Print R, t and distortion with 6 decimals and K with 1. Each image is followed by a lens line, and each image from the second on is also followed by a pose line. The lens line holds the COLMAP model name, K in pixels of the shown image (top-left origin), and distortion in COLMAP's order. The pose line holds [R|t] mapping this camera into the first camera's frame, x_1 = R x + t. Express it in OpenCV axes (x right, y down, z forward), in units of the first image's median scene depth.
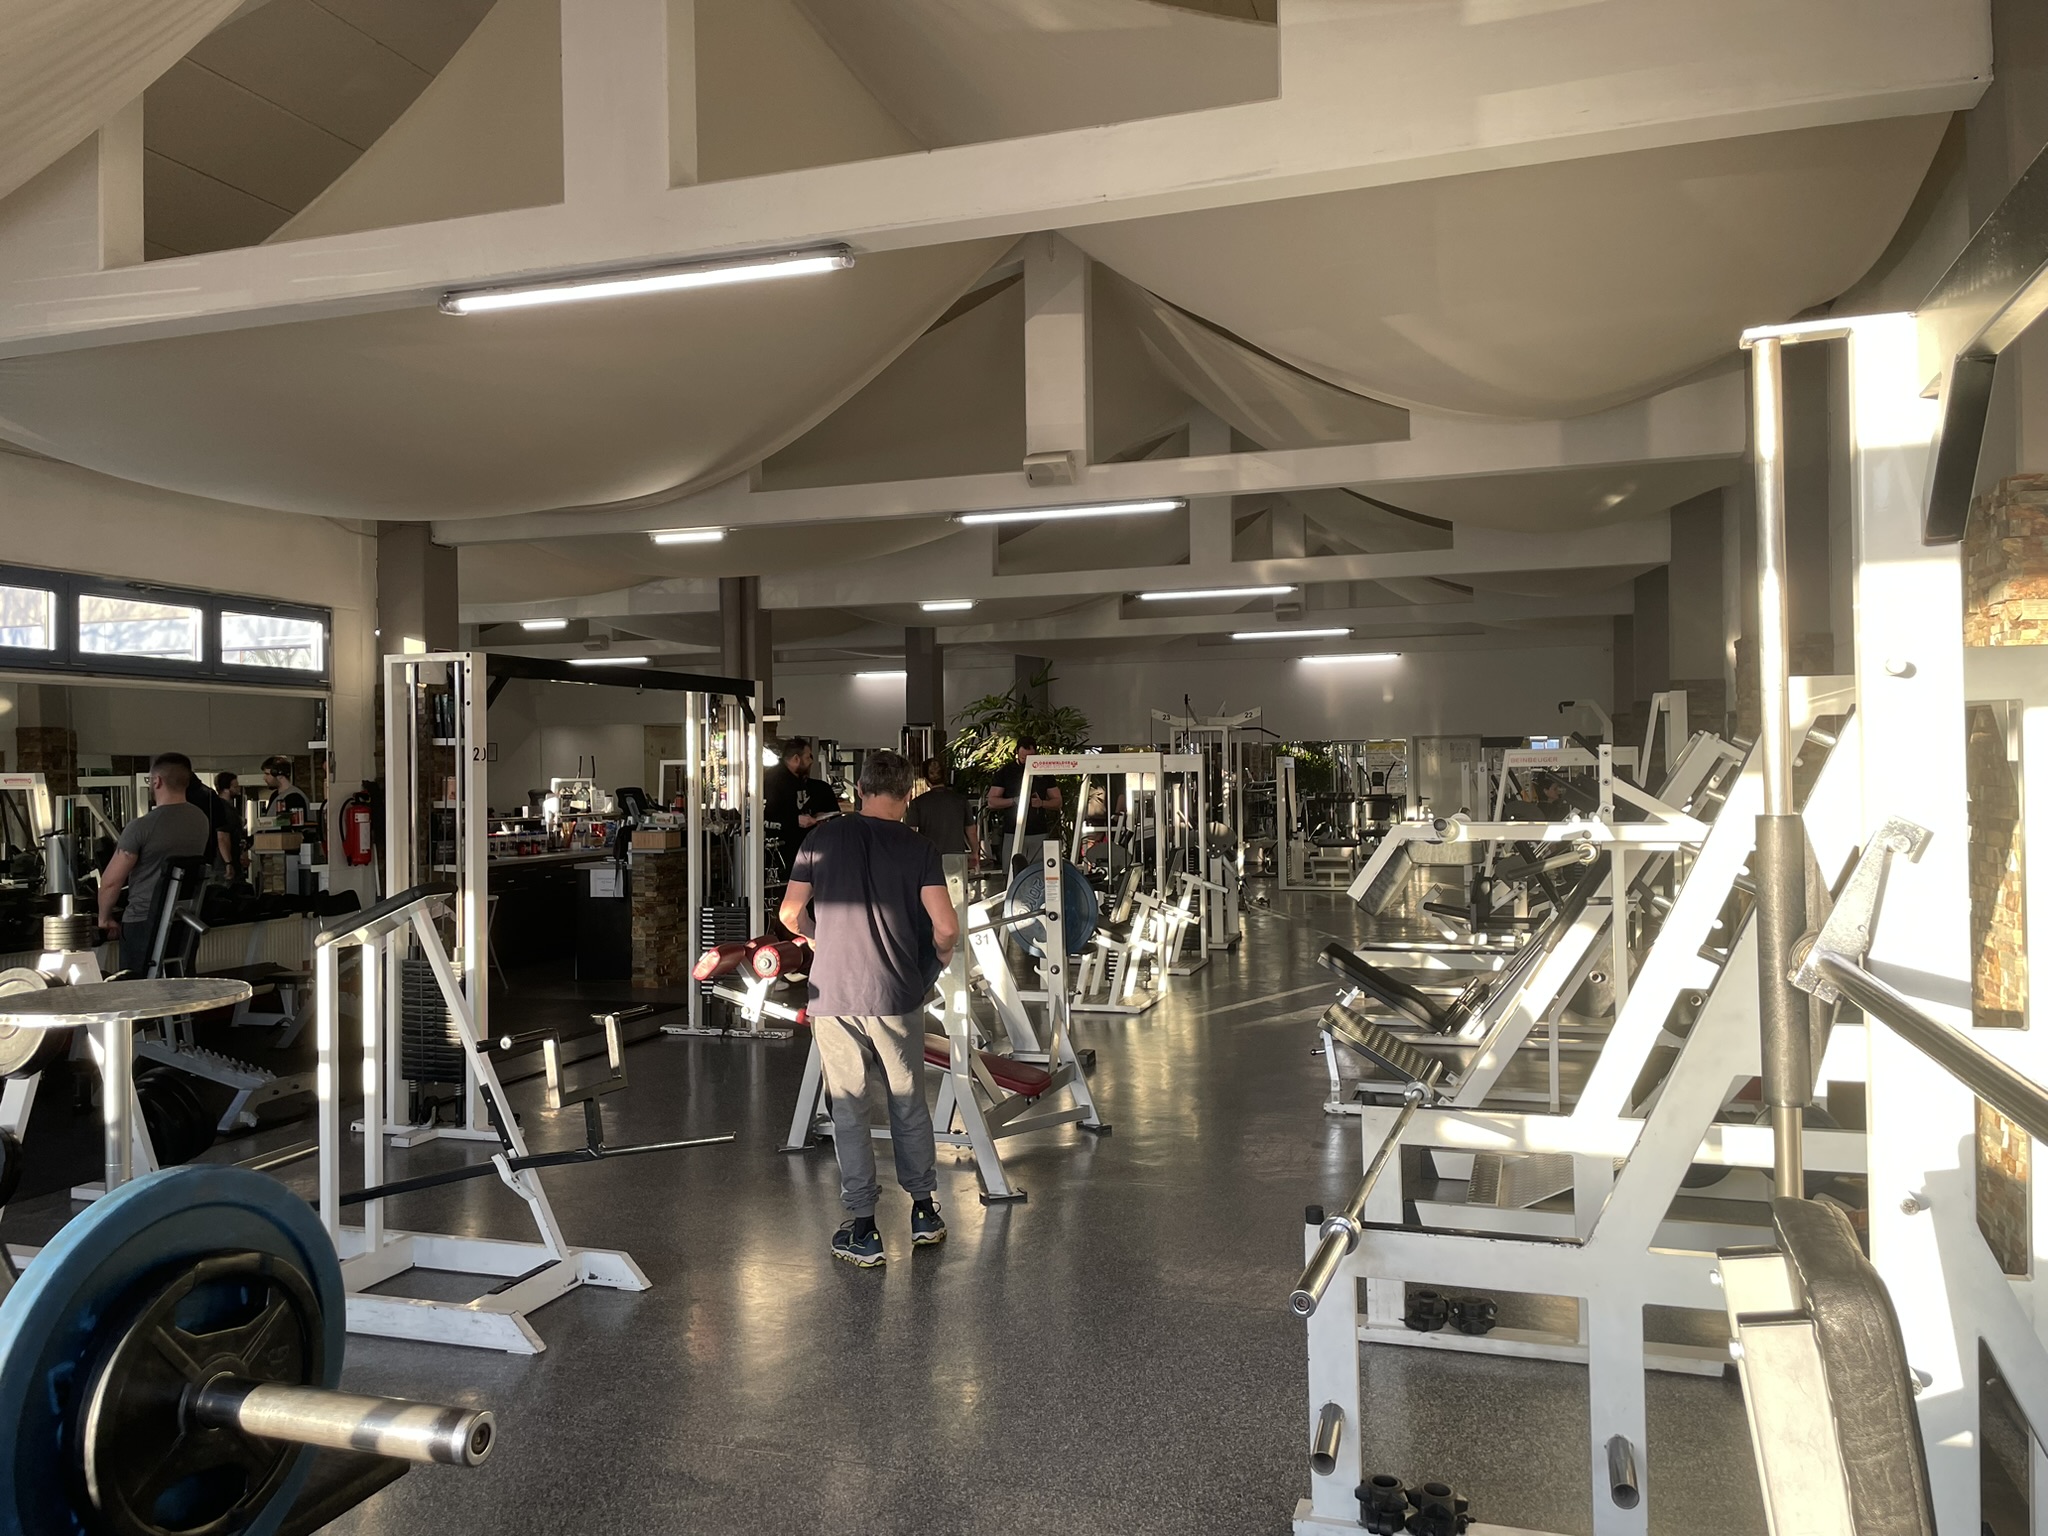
lens RADIAL K [[1545.0, 0, 1036.6], [0, 1545.0, 774.3], [0, 0, 1]] dist [0.088791, -0.110066]
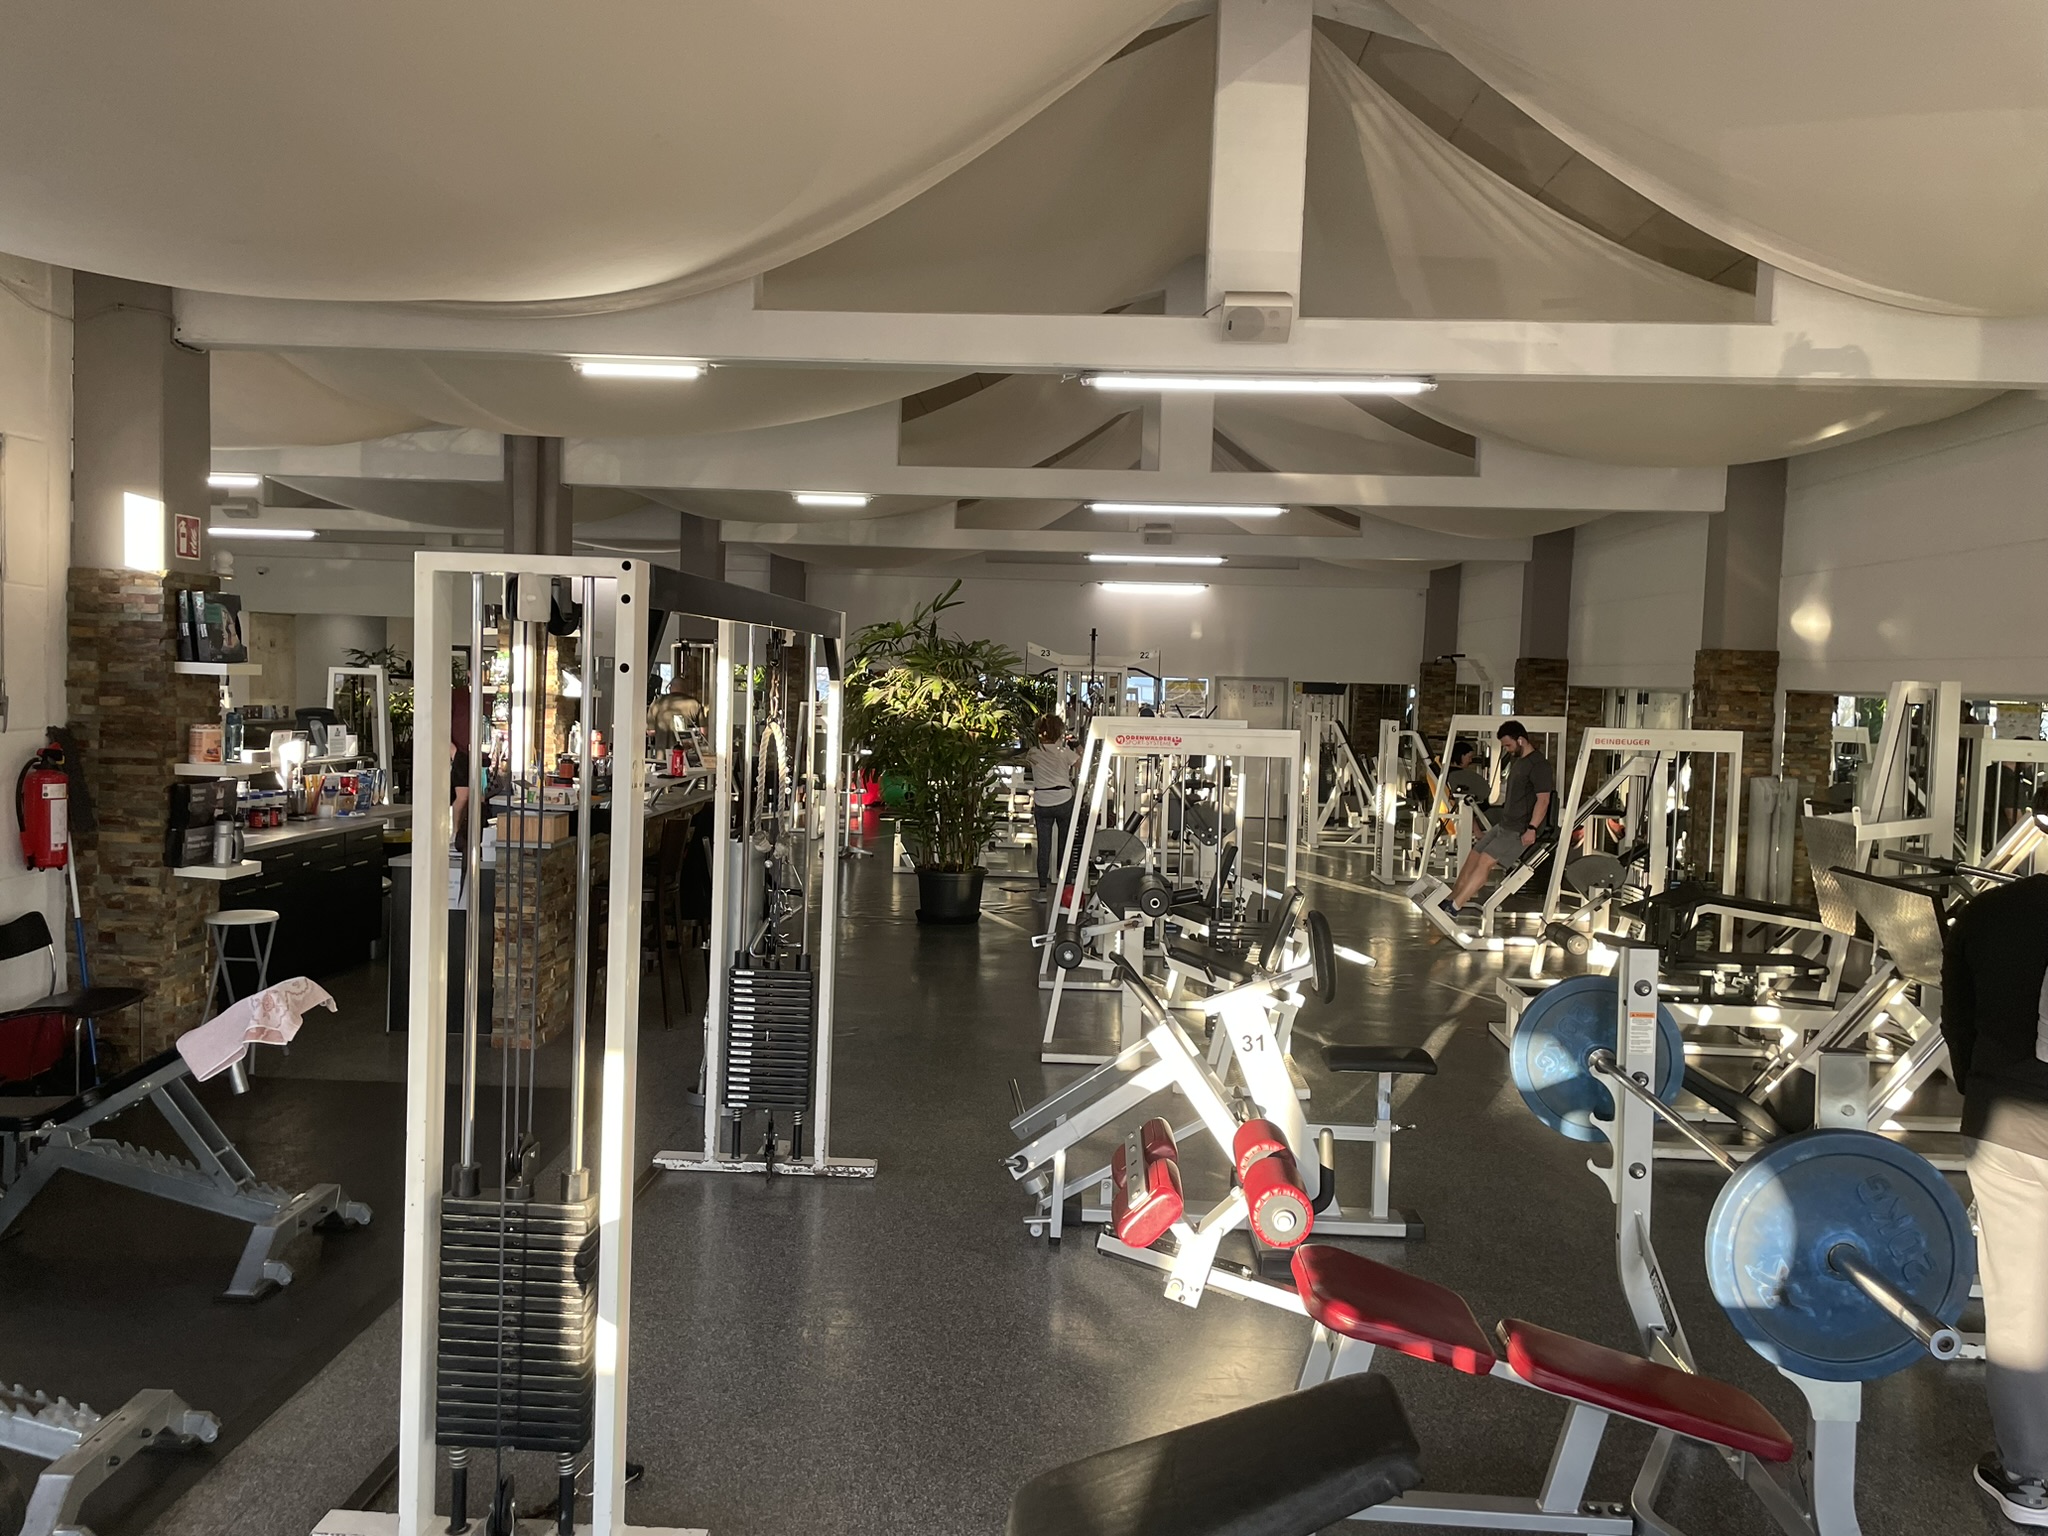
lens RADIAL K [[1545.0, 0, 1036.6], [0, 1545.0, 774.3], [0, 0, 1]] dist [0.088791, -0.110066]
pose [[0.962575, 0.026077, 0.269759, -0.224973], [-0.042308, 0.997615, 0.054529, -0.026662], [-0.267694, -0.063901, 0.961383, 0.311397]]
